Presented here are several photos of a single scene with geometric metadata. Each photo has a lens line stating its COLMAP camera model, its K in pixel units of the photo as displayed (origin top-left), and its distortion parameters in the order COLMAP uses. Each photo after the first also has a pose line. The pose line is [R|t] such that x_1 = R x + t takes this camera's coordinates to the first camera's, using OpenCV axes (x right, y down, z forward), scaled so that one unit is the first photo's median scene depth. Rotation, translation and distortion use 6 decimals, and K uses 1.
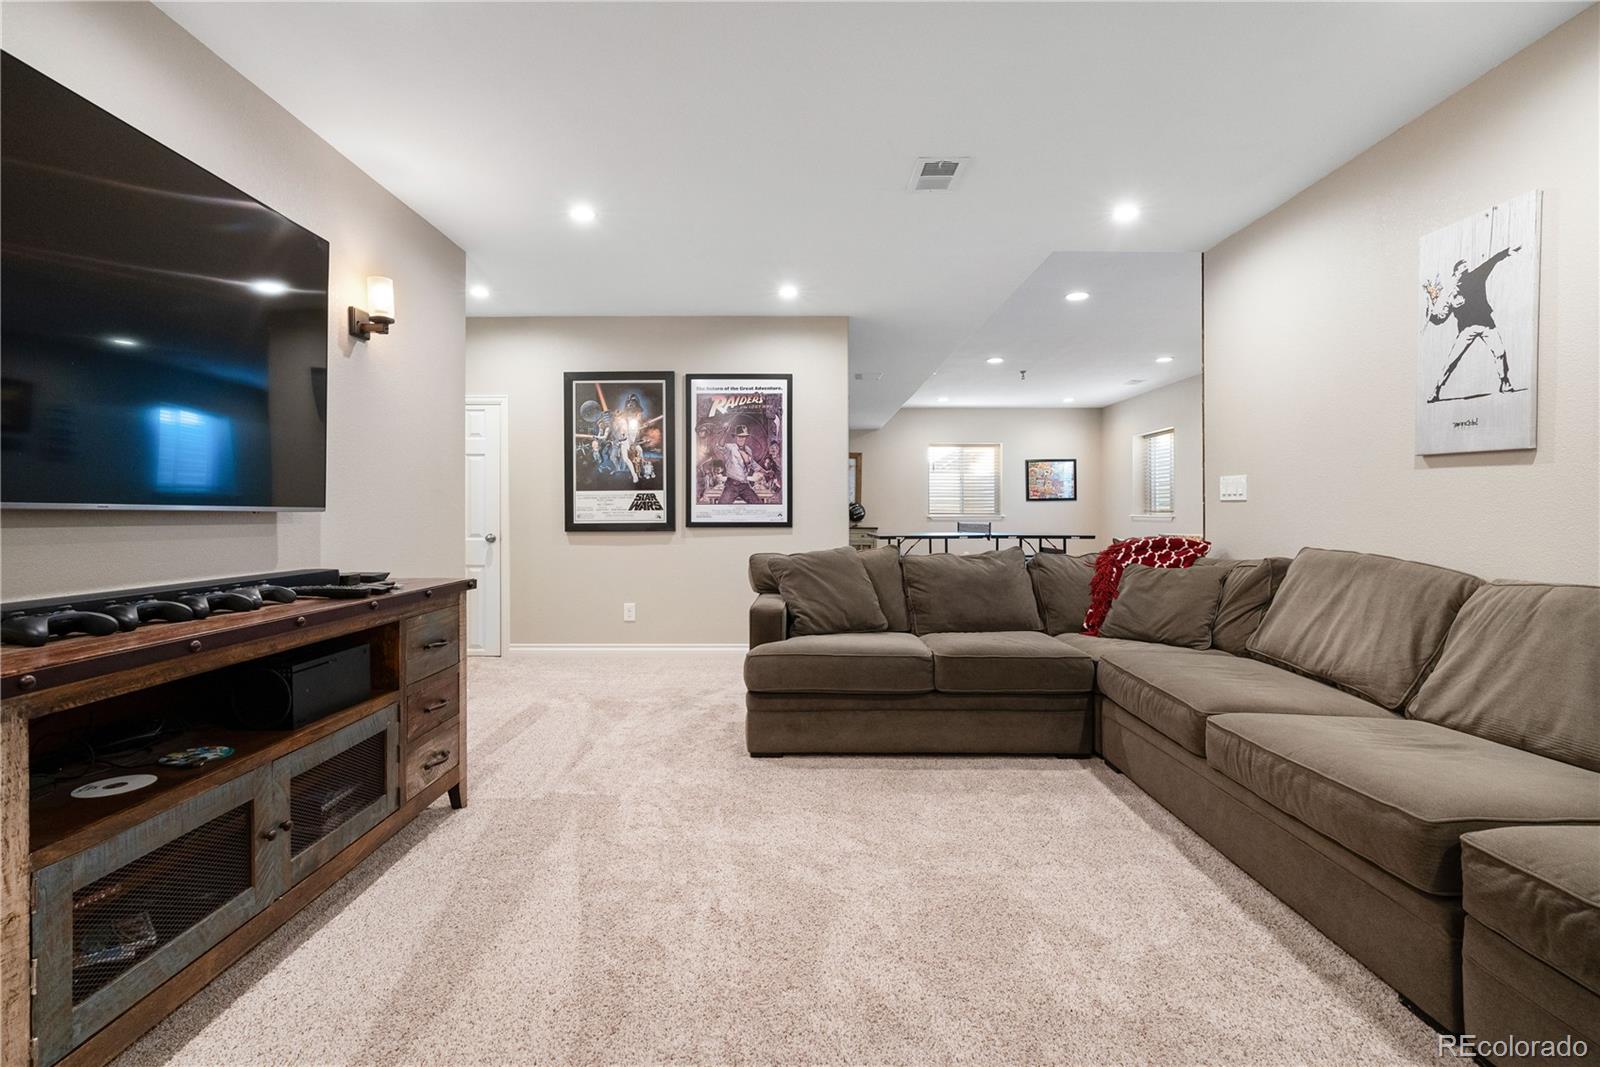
lens RADIAL K [[730.2, 0, 814.9], [0, 730.2, 519.5], [0, 0, 1]] dist [-0.010966, 0.004594]
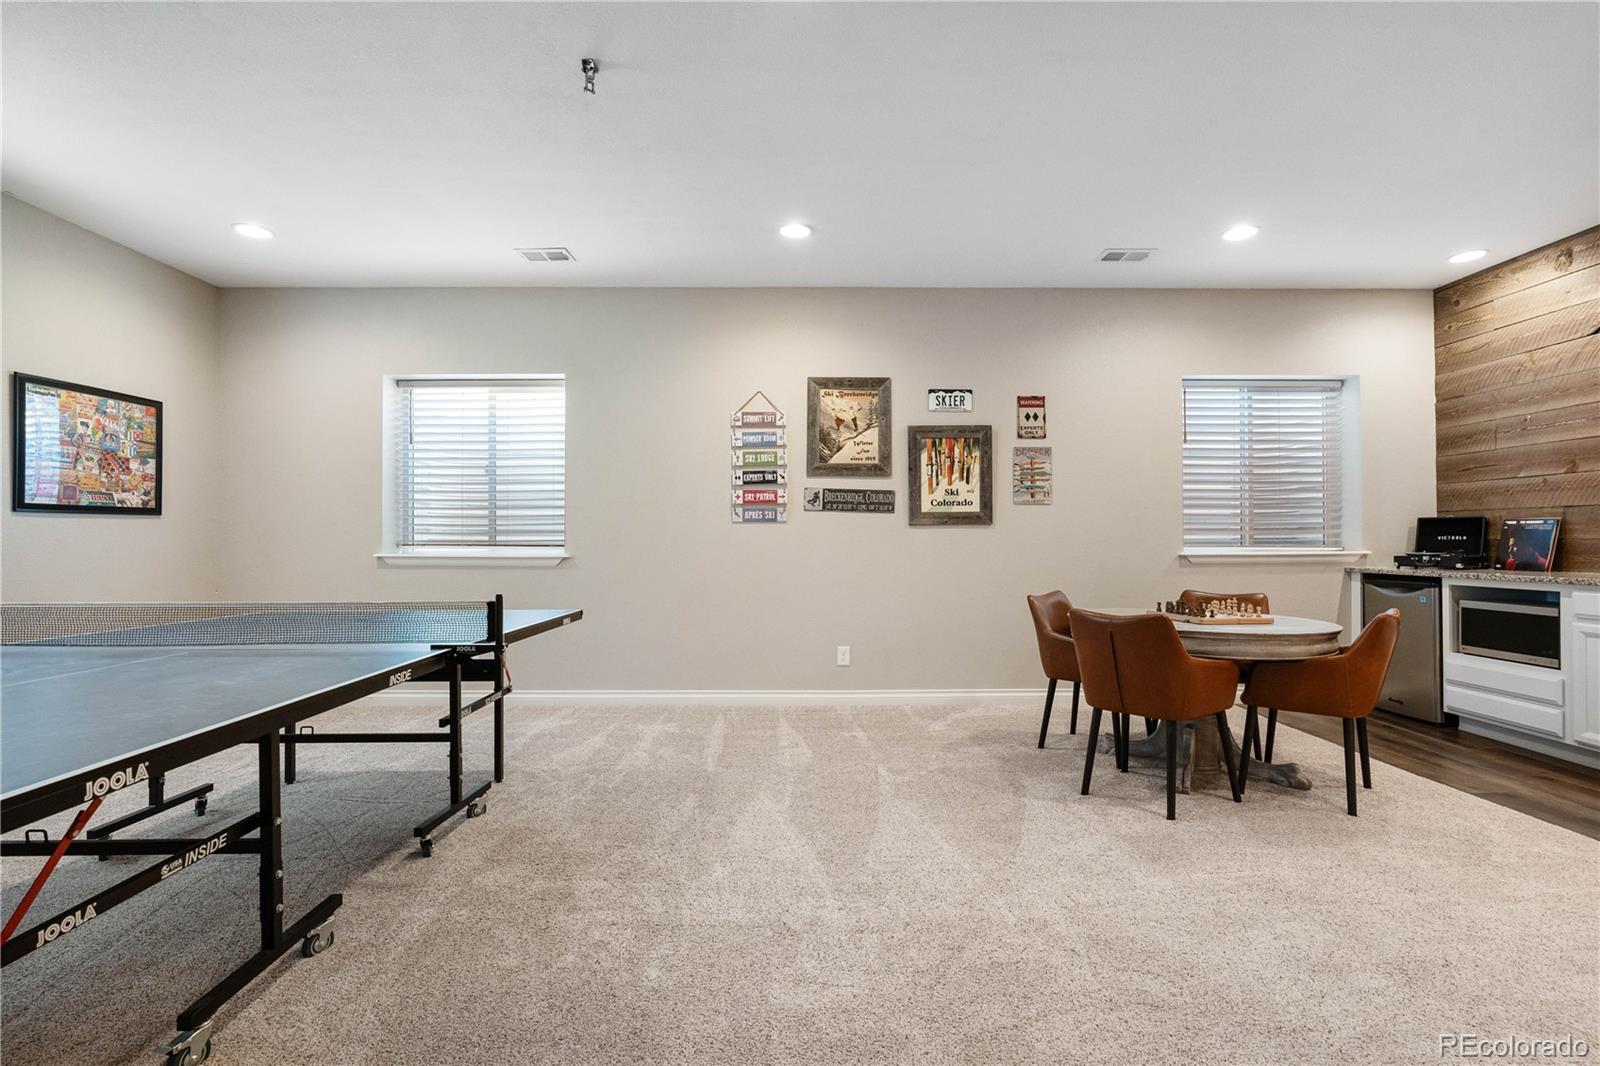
lens RADIAL K [[730.2, 0, 804.8], [0, 730.2, 536.2], [0, 0, 1]] dist [-0.010966, 0.004594]
pose [[0.010120, 0.011009, 0.999888, -0.003551], [0.008590, 0.999902, -0.011096, -0.008747], [-0.999912, 0.008701, 0.010025, 0.673022]]
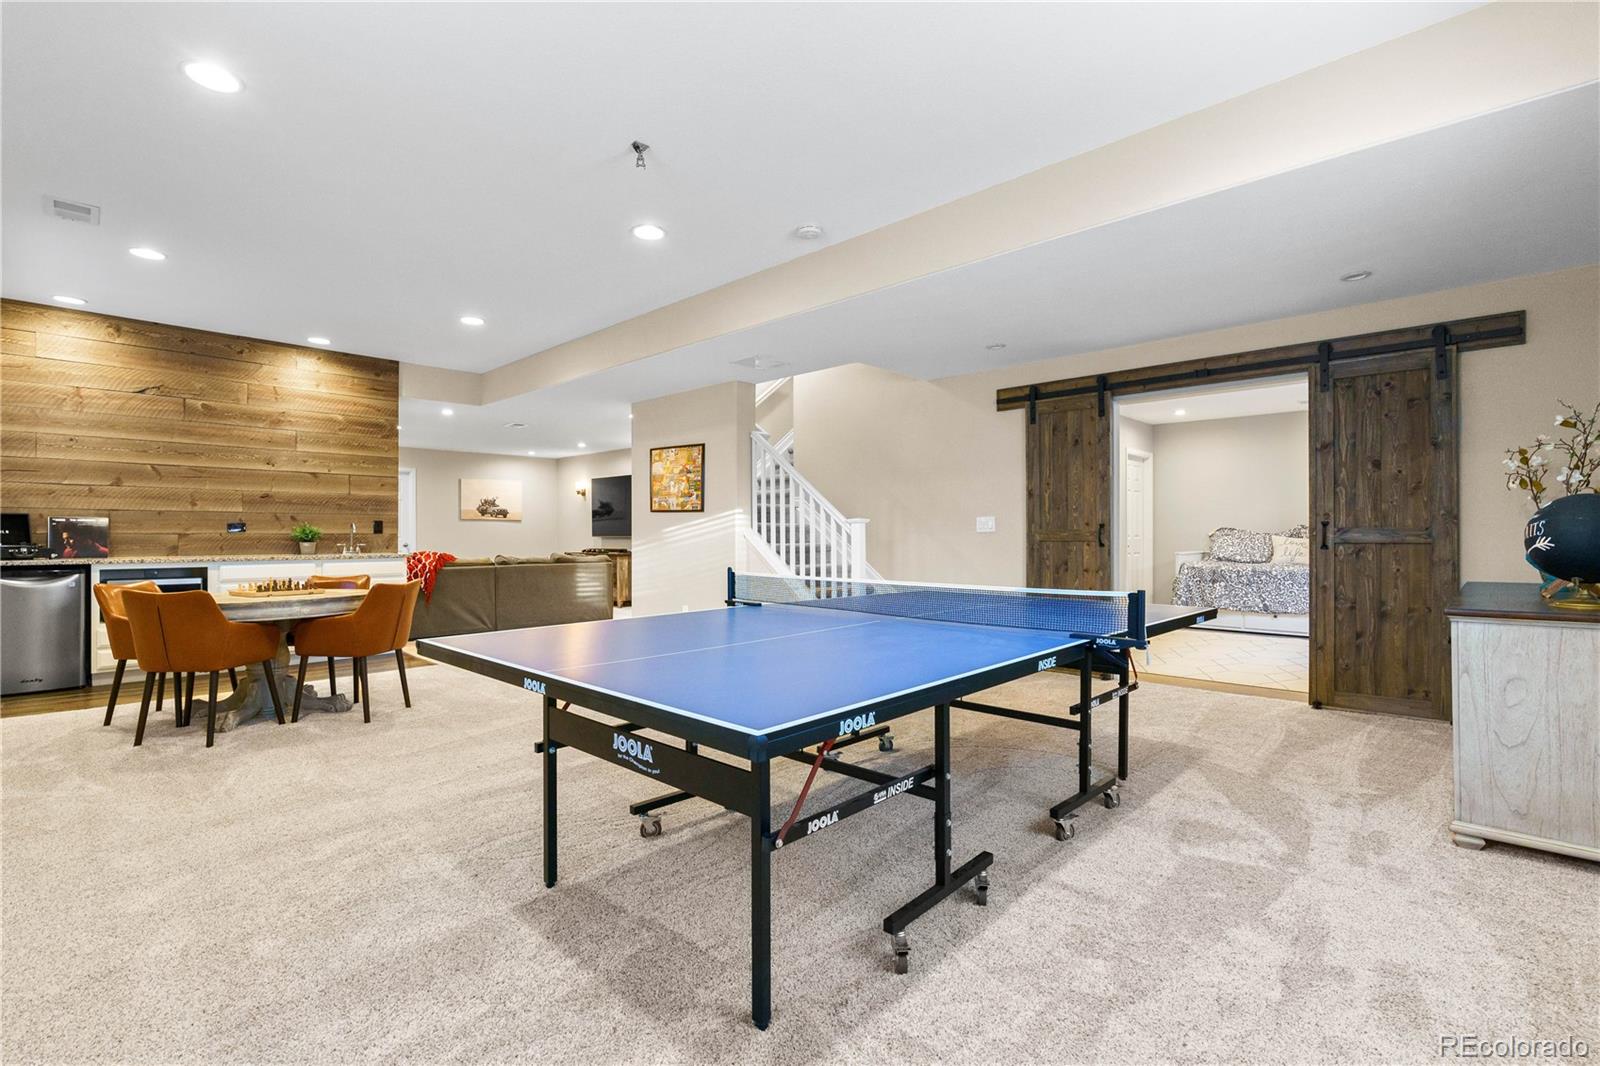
lens RADIAL K [[730.2, 0, 806.0], [0, 730.2, 535.8], [0, 0, 1]] dist [-0.010966, 0.004594]
pose [[-0.711564, 0.002688, -0.702616, 0.358372], [-0.002697, 0.999975, 0.006557, -0.010935], [0.702616, 0.006561, -0.711539, 0.976885]]
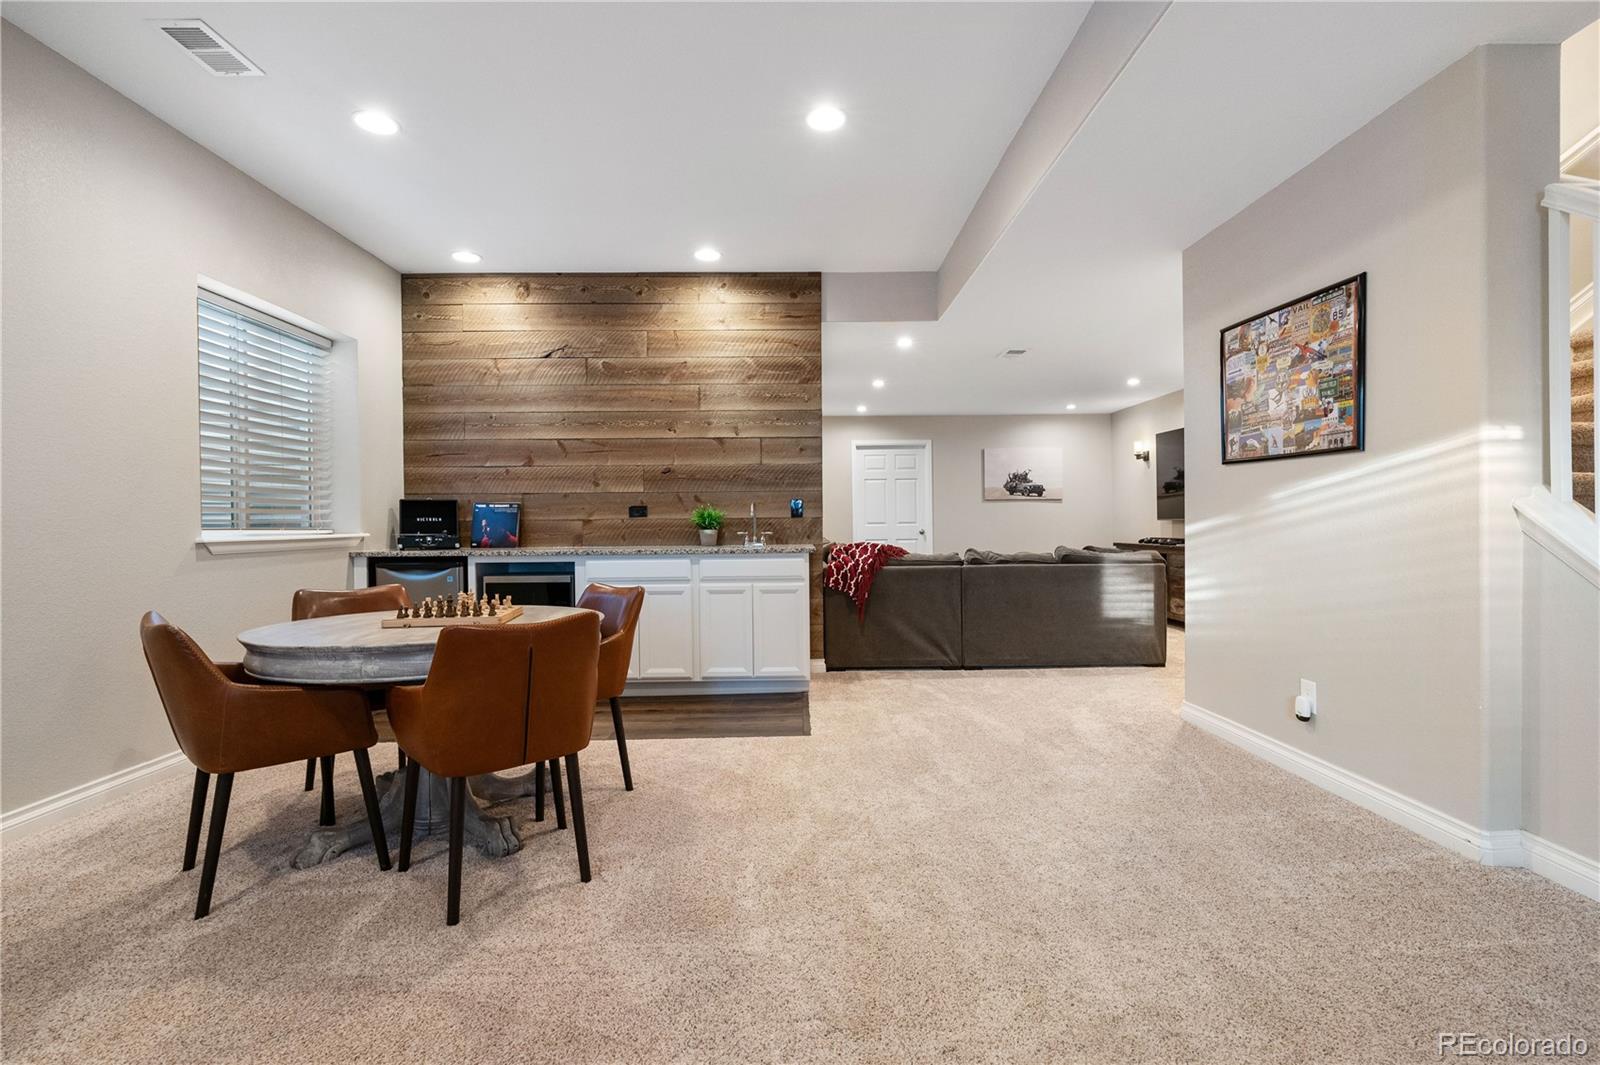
lens RADIAL K [[730.2, 0, 801.7], [0, 730.2, 530.1], [0, 0, 1]] dist [-0.010966, 0.004594]
pose [[-0.999818, 0.012319, 0.014553, 0.179968], [0.012541, 0.999805, 0.015258, -0.006845], [-0.014362, 0.015437, -0.999778, 0.735411]]
